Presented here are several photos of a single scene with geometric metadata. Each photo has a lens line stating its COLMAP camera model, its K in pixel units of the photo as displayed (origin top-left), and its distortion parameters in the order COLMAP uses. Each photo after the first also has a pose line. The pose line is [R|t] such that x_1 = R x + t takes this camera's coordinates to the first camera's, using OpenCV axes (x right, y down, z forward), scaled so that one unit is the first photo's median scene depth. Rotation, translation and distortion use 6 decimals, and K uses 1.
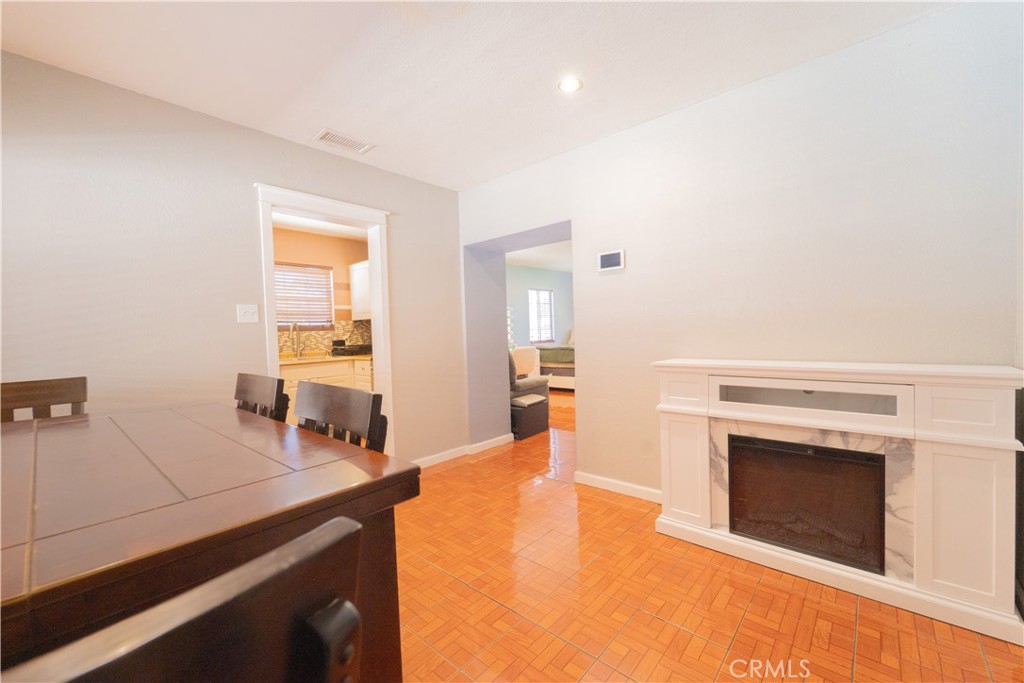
lens RADIAL K [[419.7, 0, 506.9], [0, 419.7, 343.4], [0, 0, 1]] dist [0.003669, 0.000020]
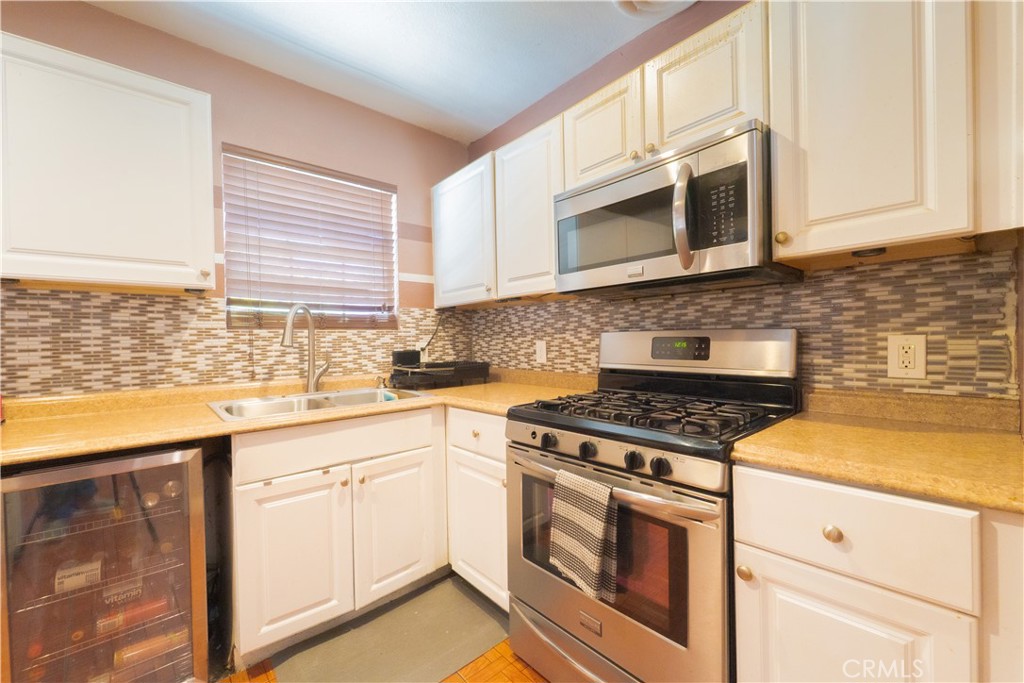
lens RADIAL K [[419.7, 0, 511.6], [0, 419.7, 343.4], [0, 0, 1]] dist [0.003669, 0.000020]
pose [[0.994359, 0.019555, -0.104245, -0.246168], [-0.020675, 0.999740, -0.009667, -0.014051], [0.104029, 0.011768, 0.994505, 0.576020]]
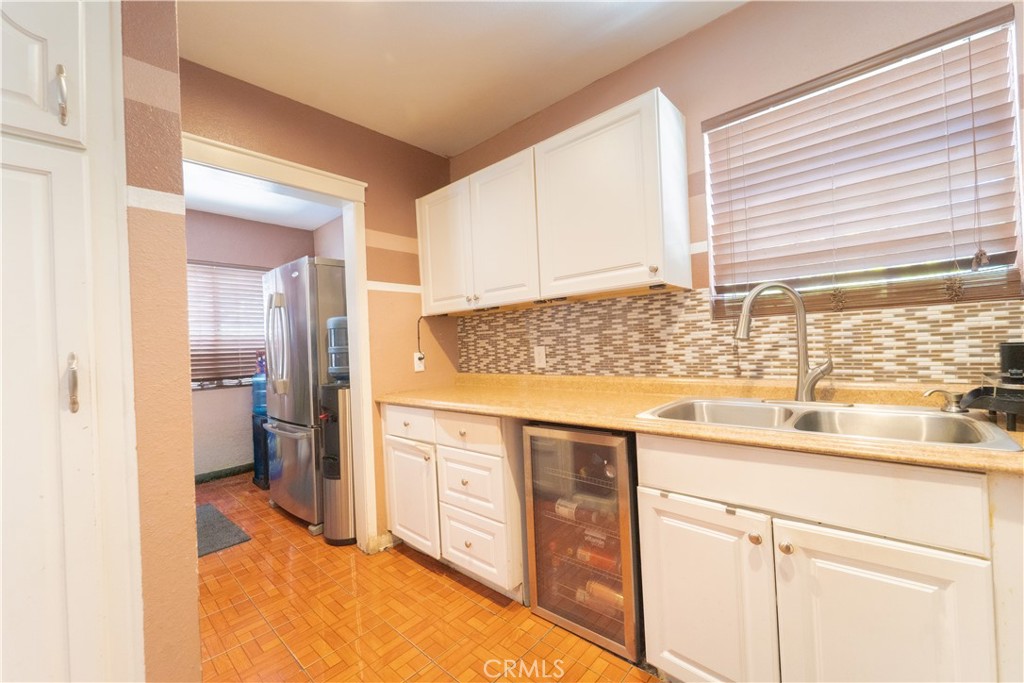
lens RADIAL K [[419.7, 0, 507.3], [0, 419.7, 341.7], [0, 0, 1]] dist [0.003669, 0.000020]
pose [[-0.018937, 0.030211, -0.999364, -0.188039], [0.023810, 0.999274, 0.029757, -0.021126], [0.999537, -0.023232, -0.019643, 0.745179]]
